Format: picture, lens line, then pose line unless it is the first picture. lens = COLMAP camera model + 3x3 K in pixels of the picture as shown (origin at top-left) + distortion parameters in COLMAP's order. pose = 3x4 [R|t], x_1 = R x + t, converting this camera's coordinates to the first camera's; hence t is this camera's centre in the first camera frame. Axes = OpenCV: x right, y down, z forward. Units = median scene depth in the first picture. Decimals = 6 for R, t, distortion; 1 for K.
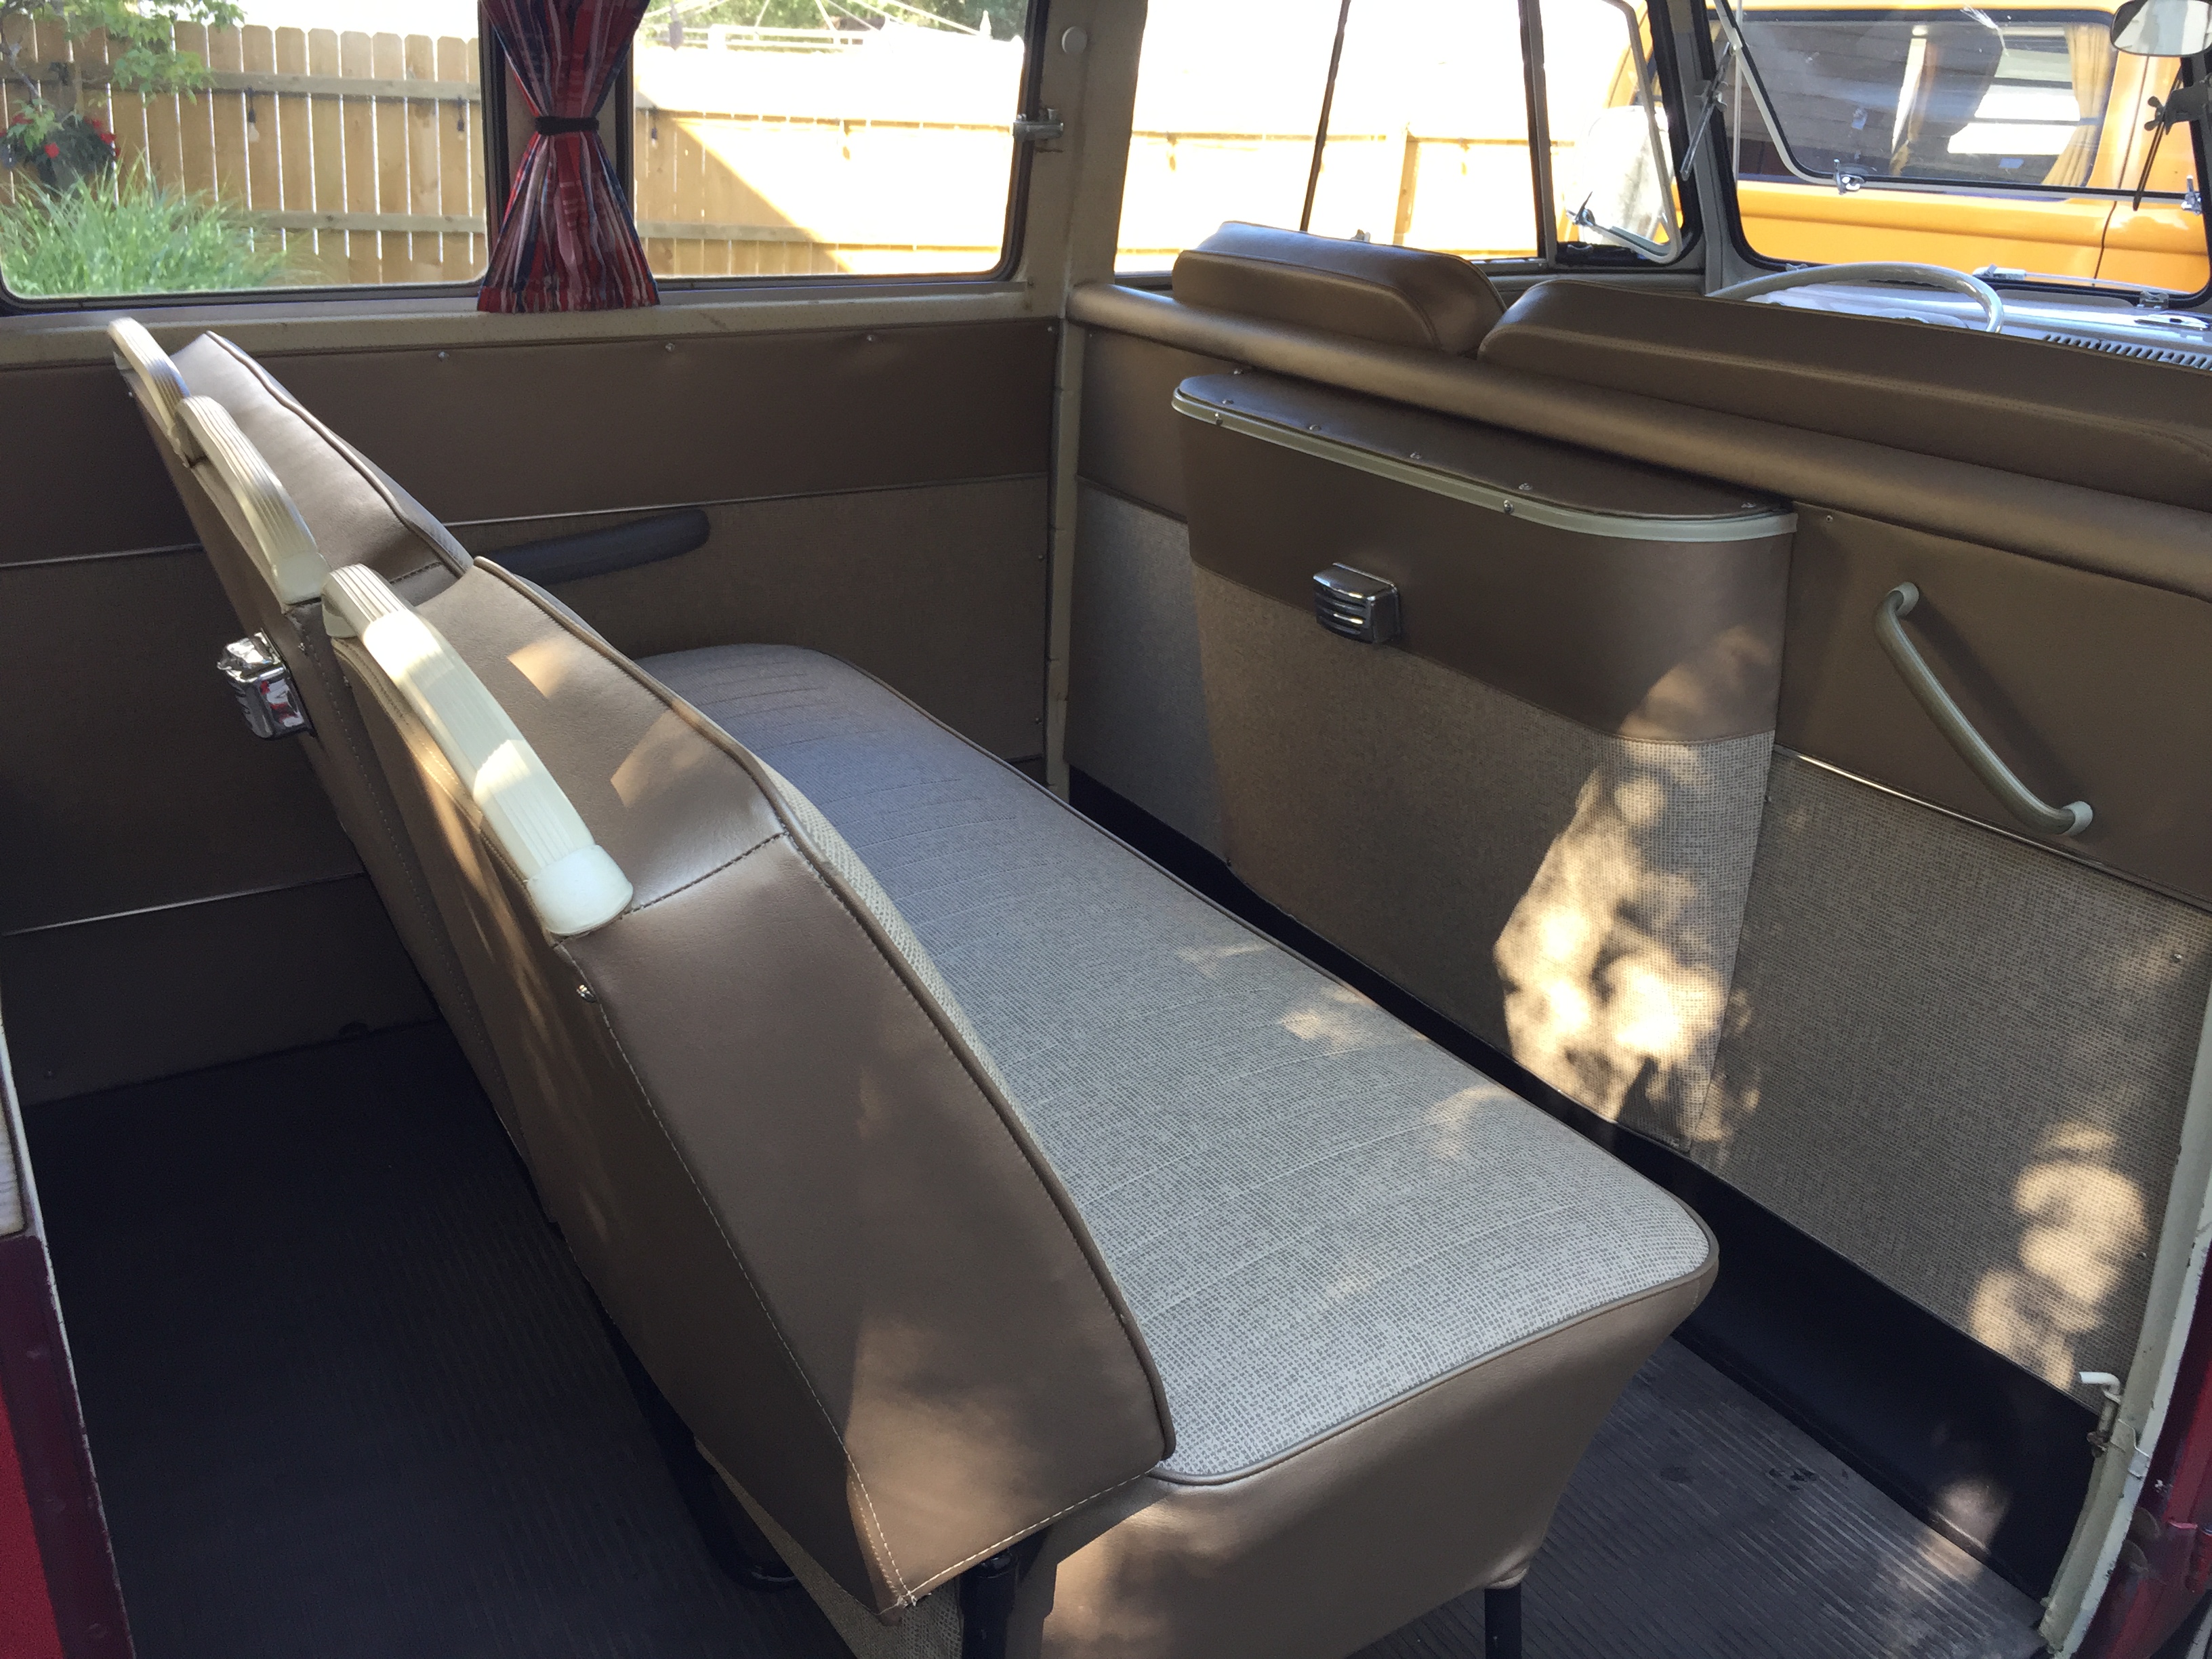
lens RADIAL K [[1869.8, 0, 1120.5], [0, 1869.8, 821.5], [0, 0, 1]] dist [0.041119, -0.069195]
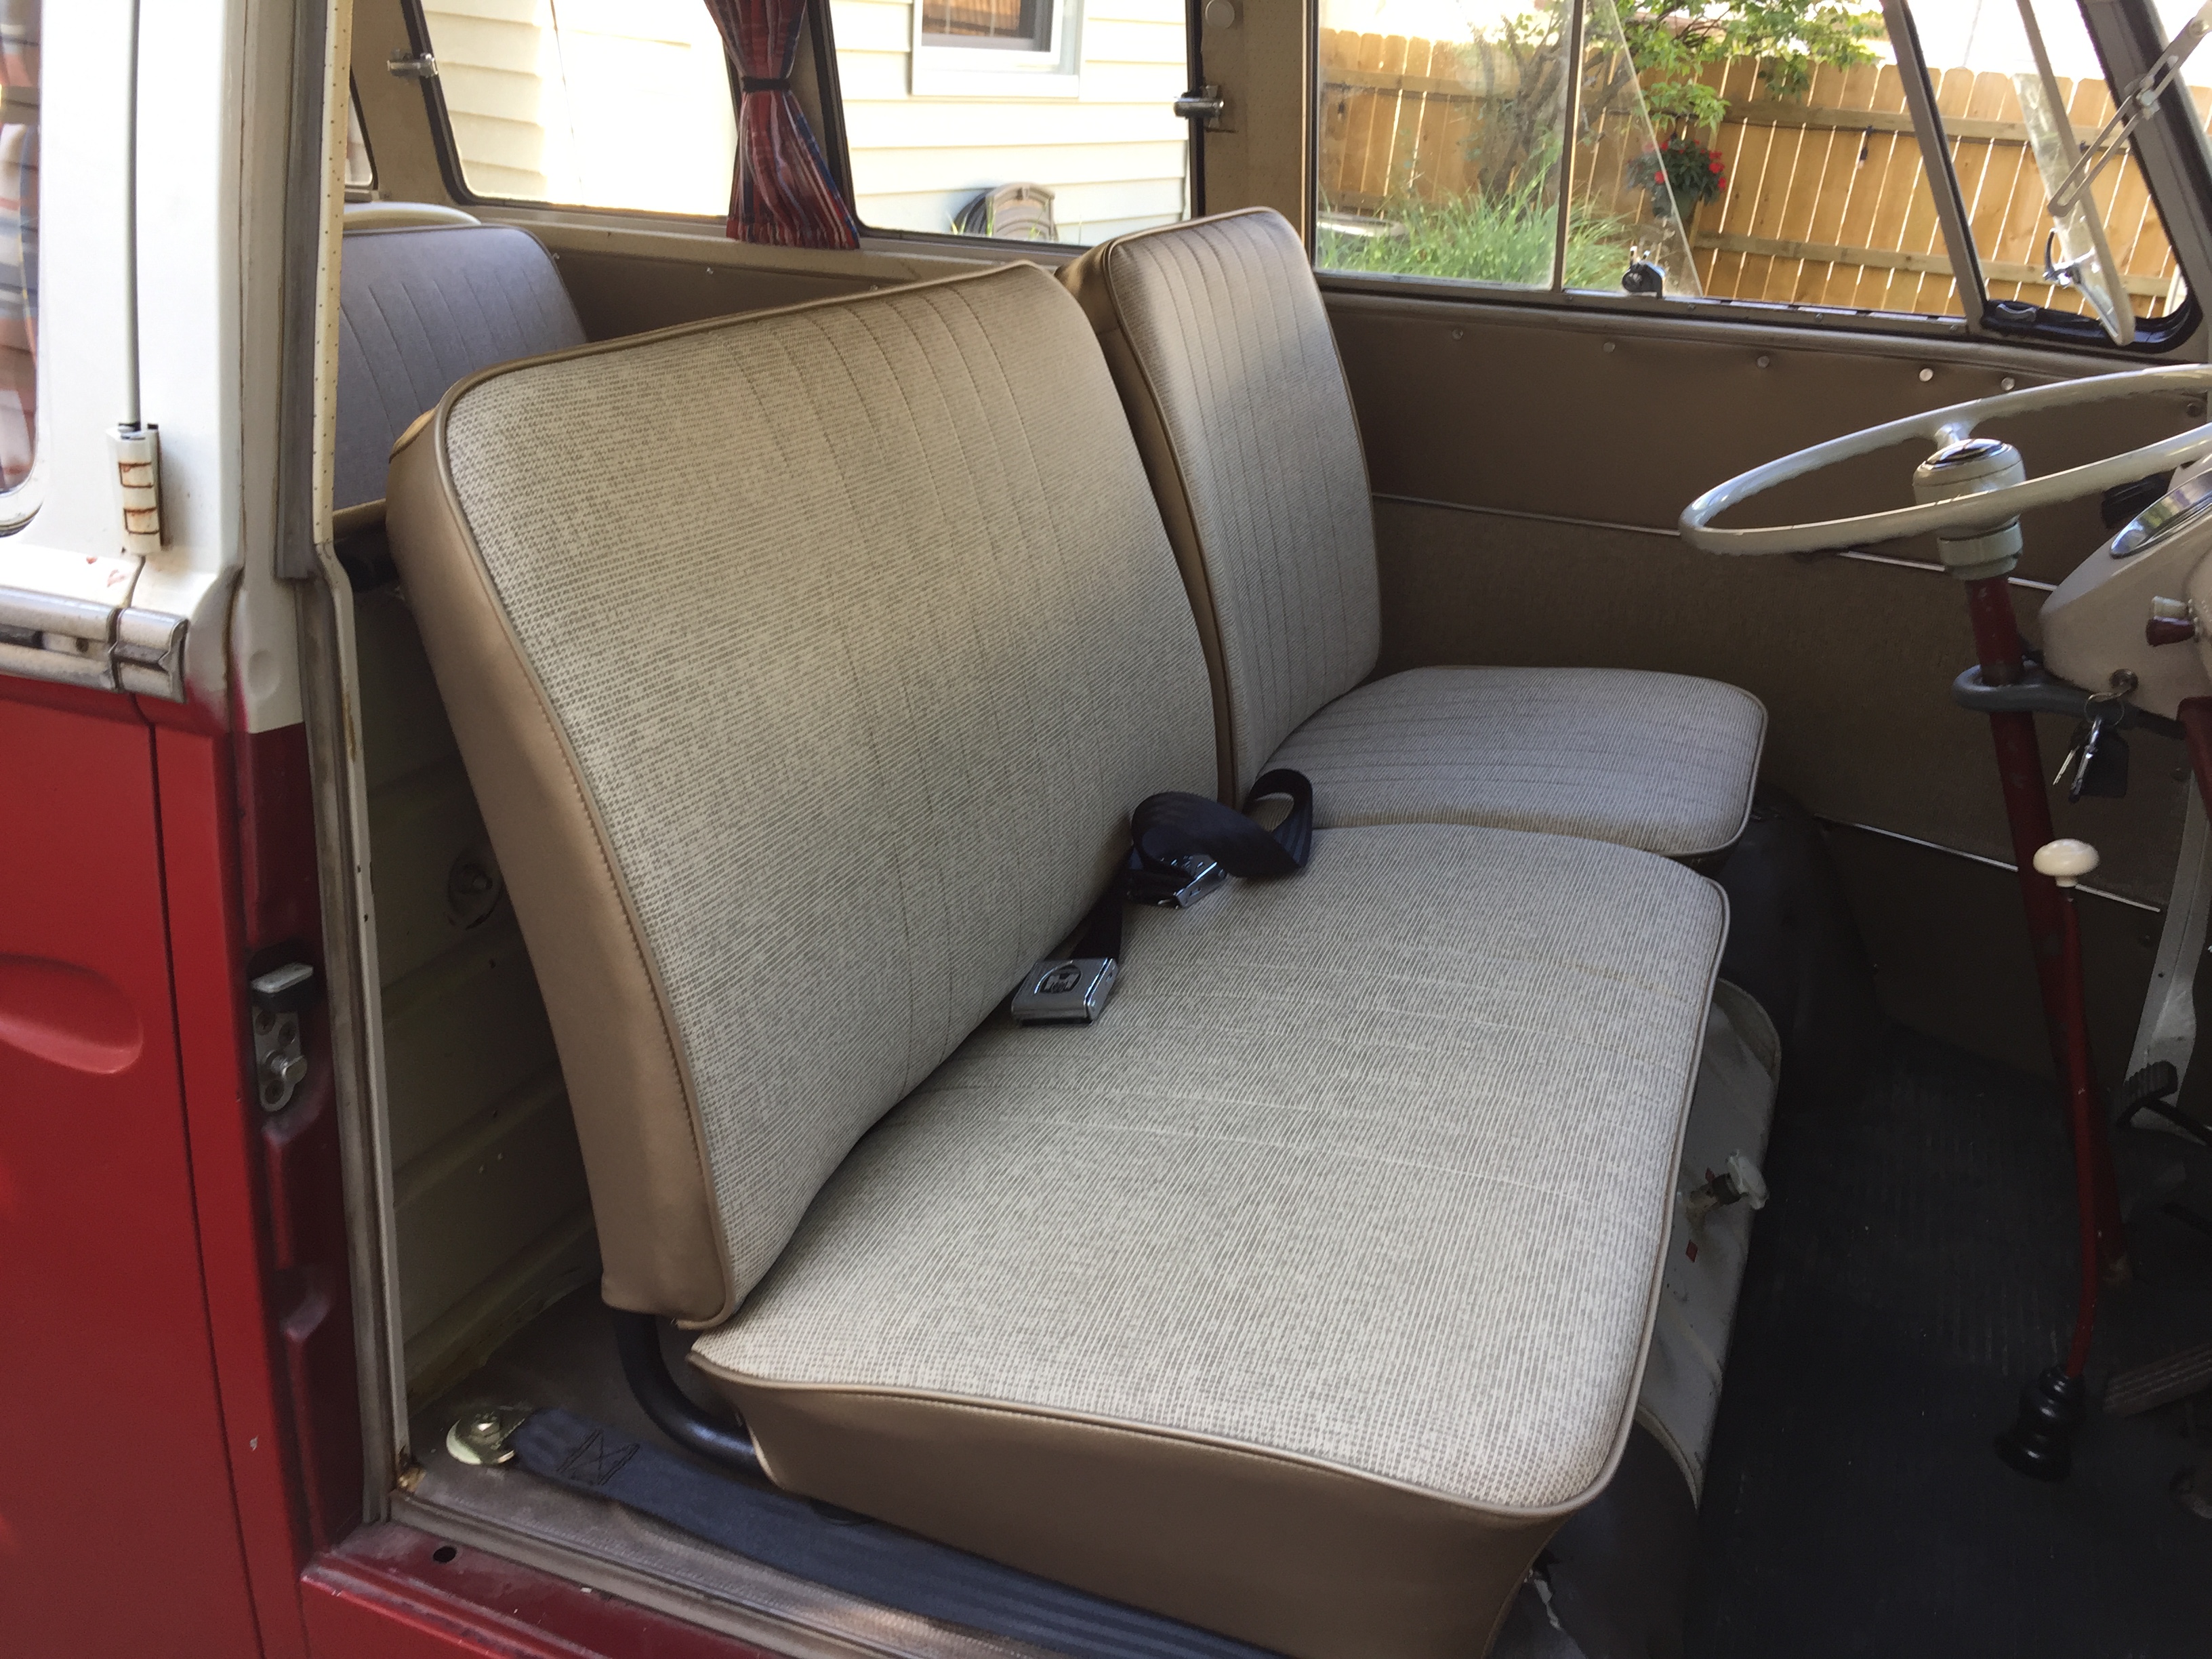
lens RADIAL K [[1869.8, 0, 1092.2], [0, 1869.8, 820.1], [0, 0, 1]] dist [0.041119, -0.069195]
pose [[0.610895, 0.297631, -0.733637, 0.790642], [-0.316467, 0.941196, 0.118316, -0.131497], [0.725710, 0.159894, 0.669162, 0.405871]]
